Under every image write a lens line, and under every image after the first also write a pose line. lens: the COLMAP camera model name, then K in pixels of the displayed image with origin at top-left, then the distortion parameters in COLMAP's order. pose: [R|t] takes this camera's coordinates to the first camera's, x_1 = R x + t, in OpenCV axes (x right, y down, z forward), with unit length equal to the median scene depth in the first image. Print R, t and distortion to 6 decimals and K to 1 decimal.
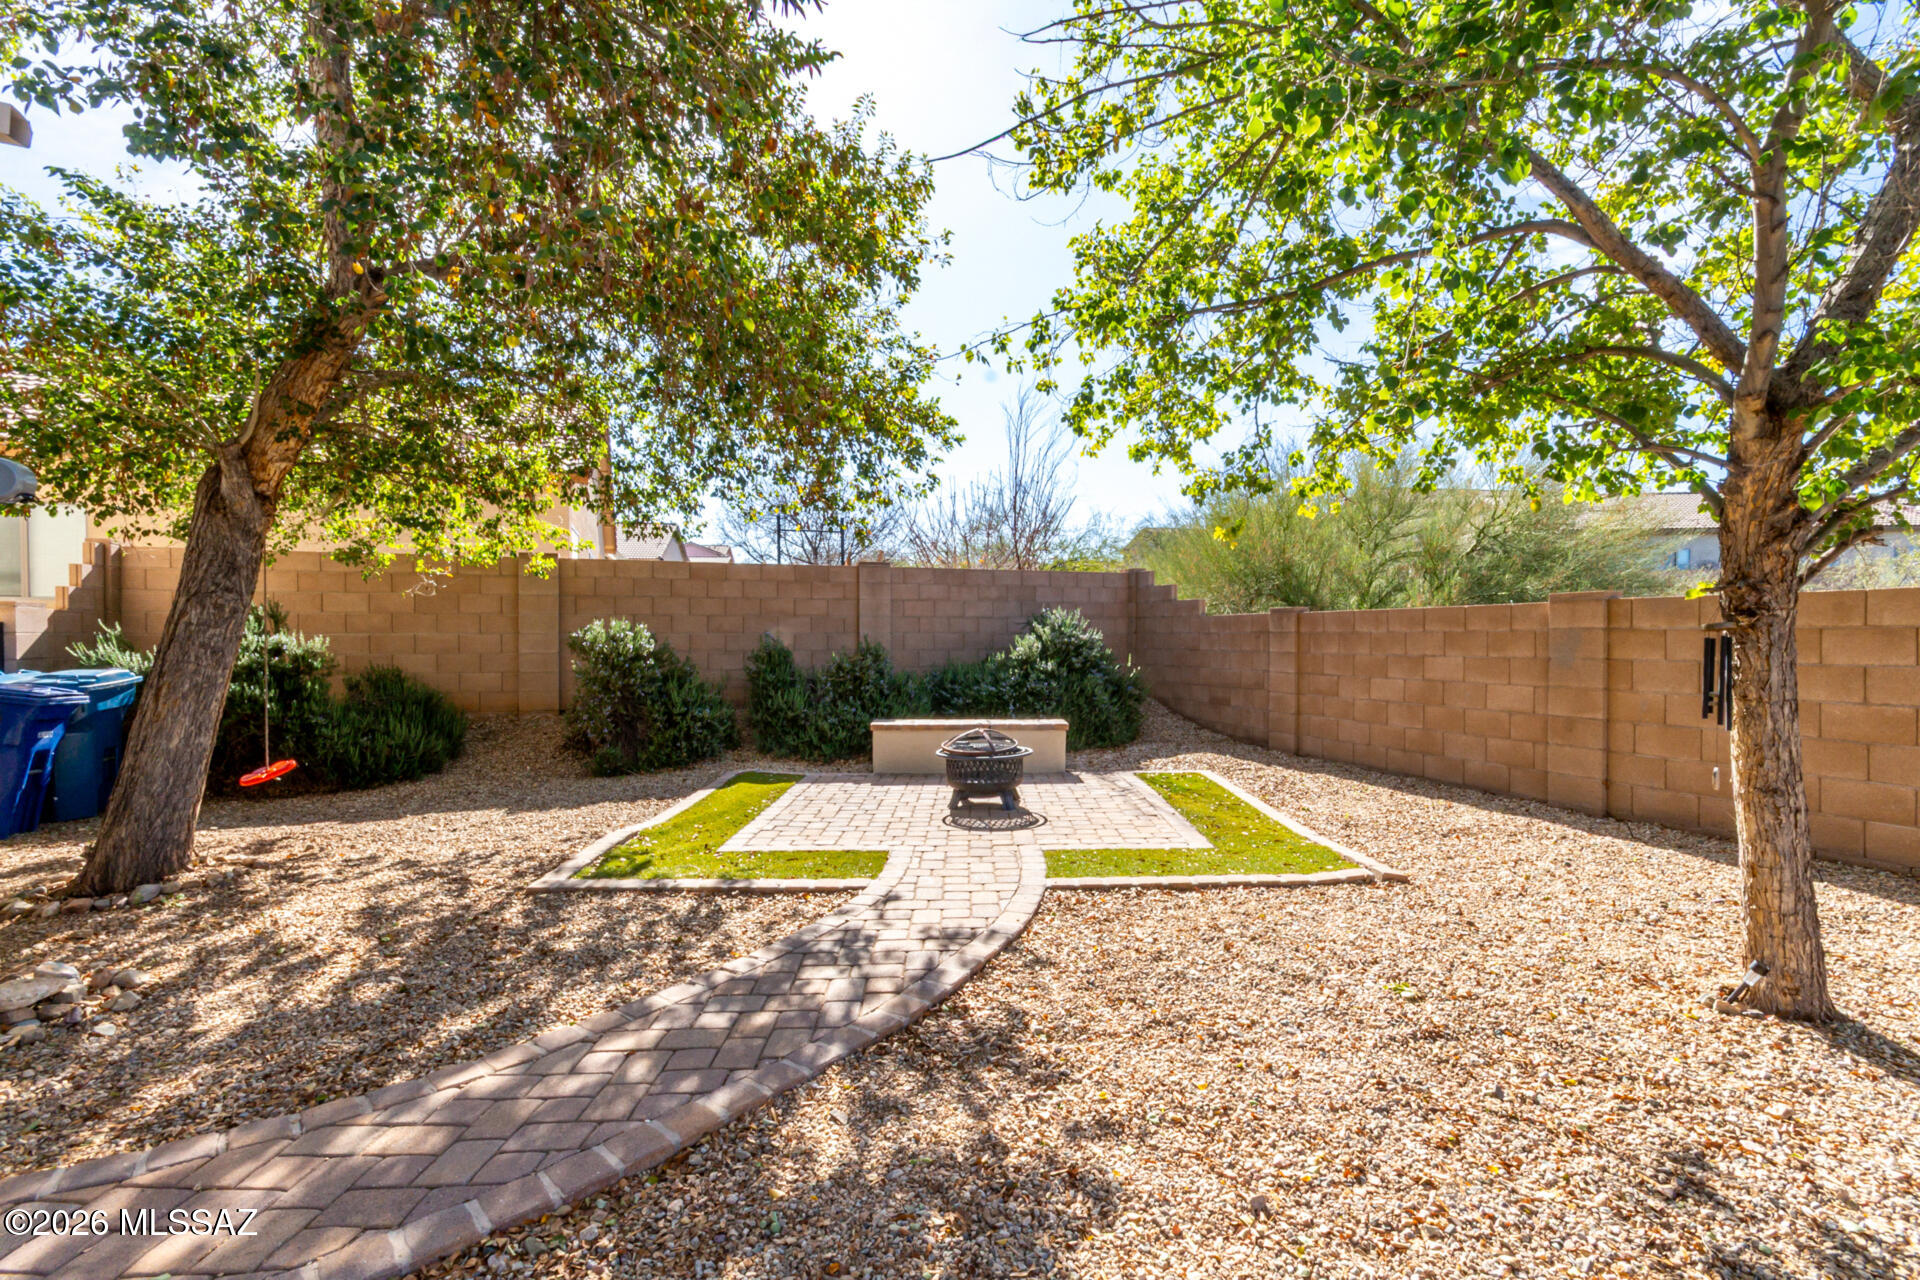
lens RADIAL K [[880.0, 0, 963.7], [0, 880.0, 652.6], [0, 0, 1]] dist [0.001182, 0.000181]
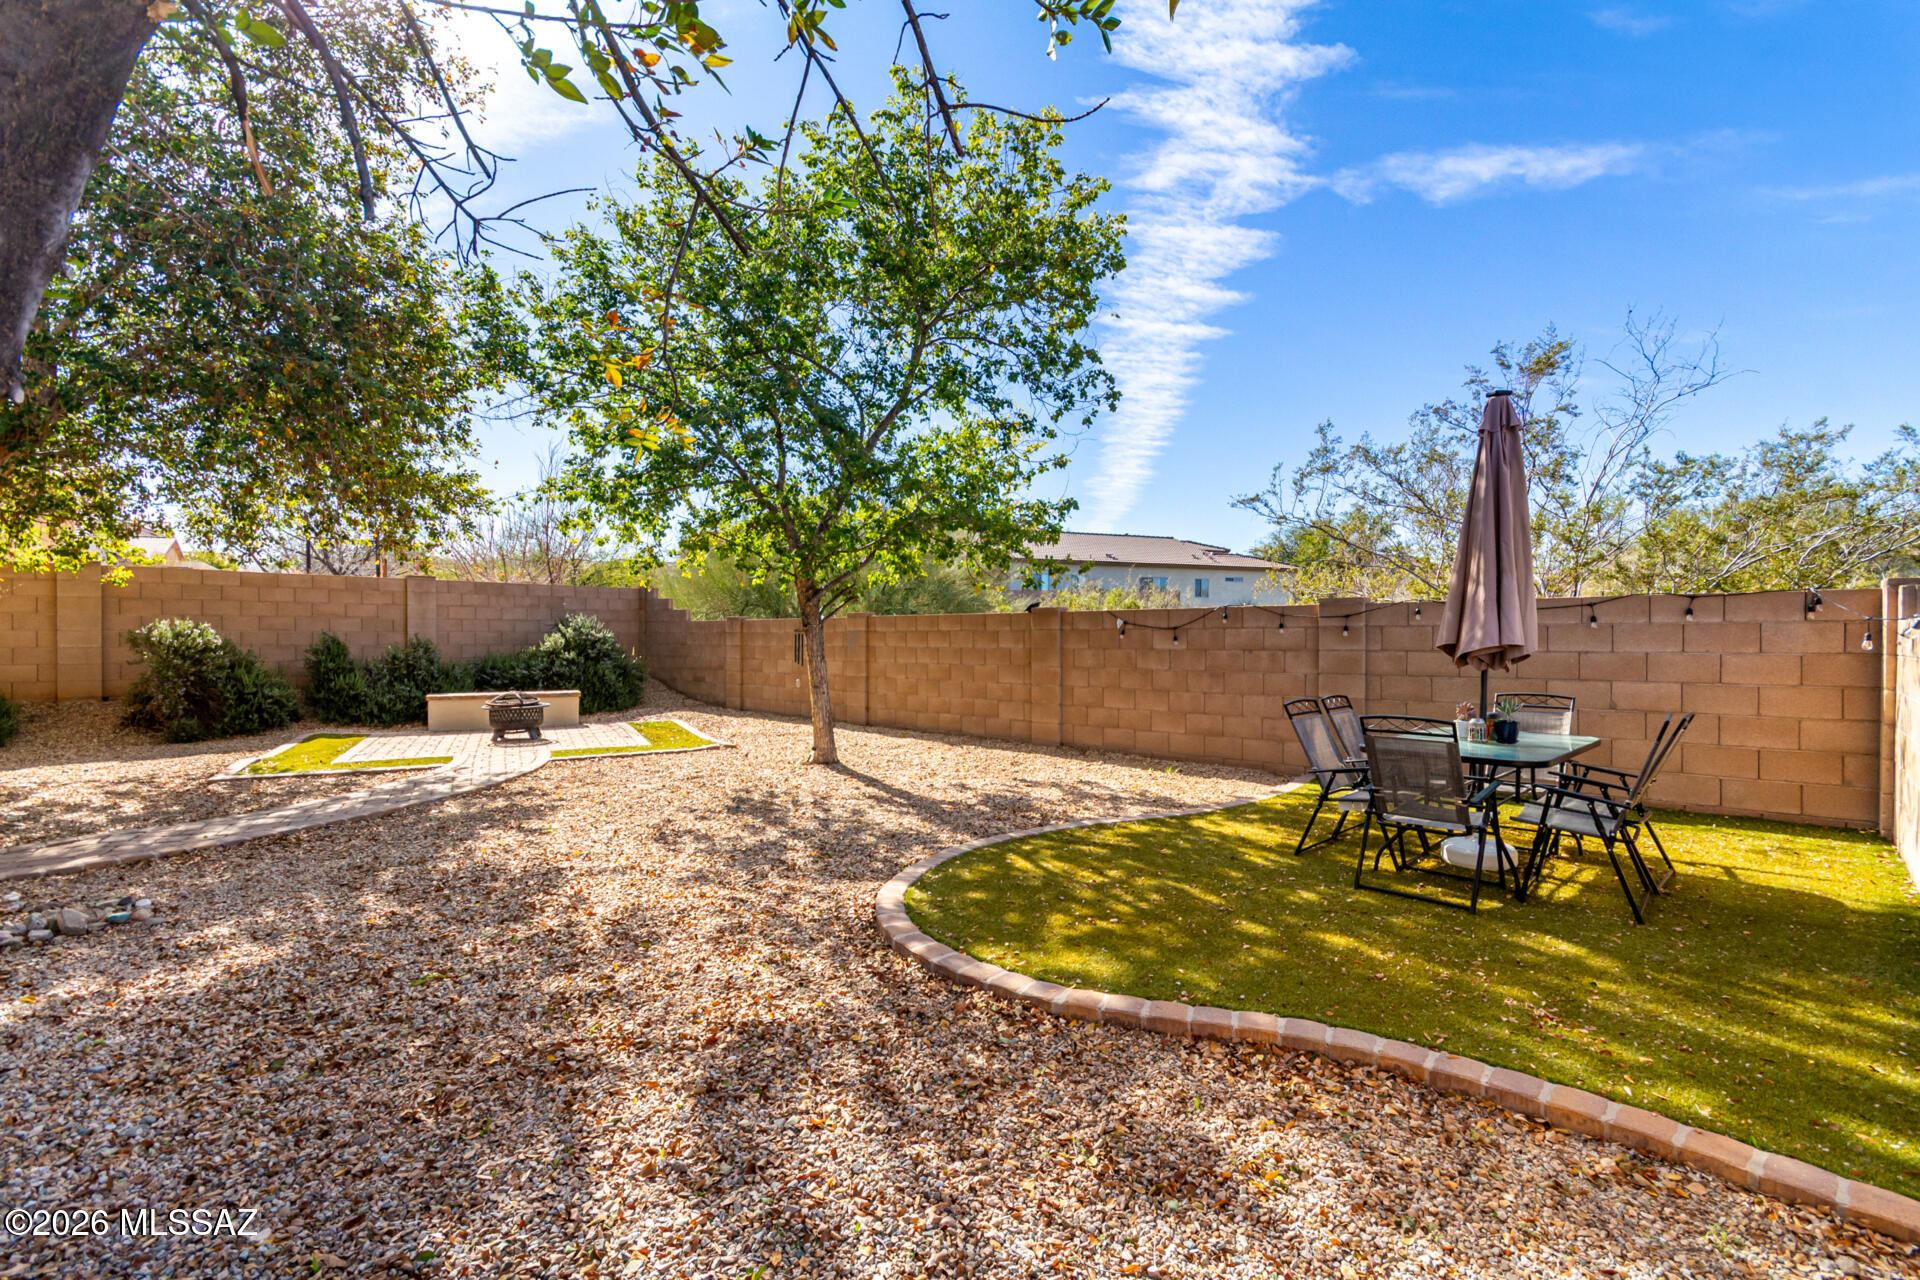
lens RADIAL K [[877.1, 0, 963.0], [0, 877.1, 649.0], [0, 0, 1]] dist [0.000070, -0.000199]
pose [[0.884803, -0.003775, 0.465950, 0.000098], [0.006345, 0.999972, -0.003947, 0.016058], [-0.465922, 0.006449, 0.884802, -0.596963]]
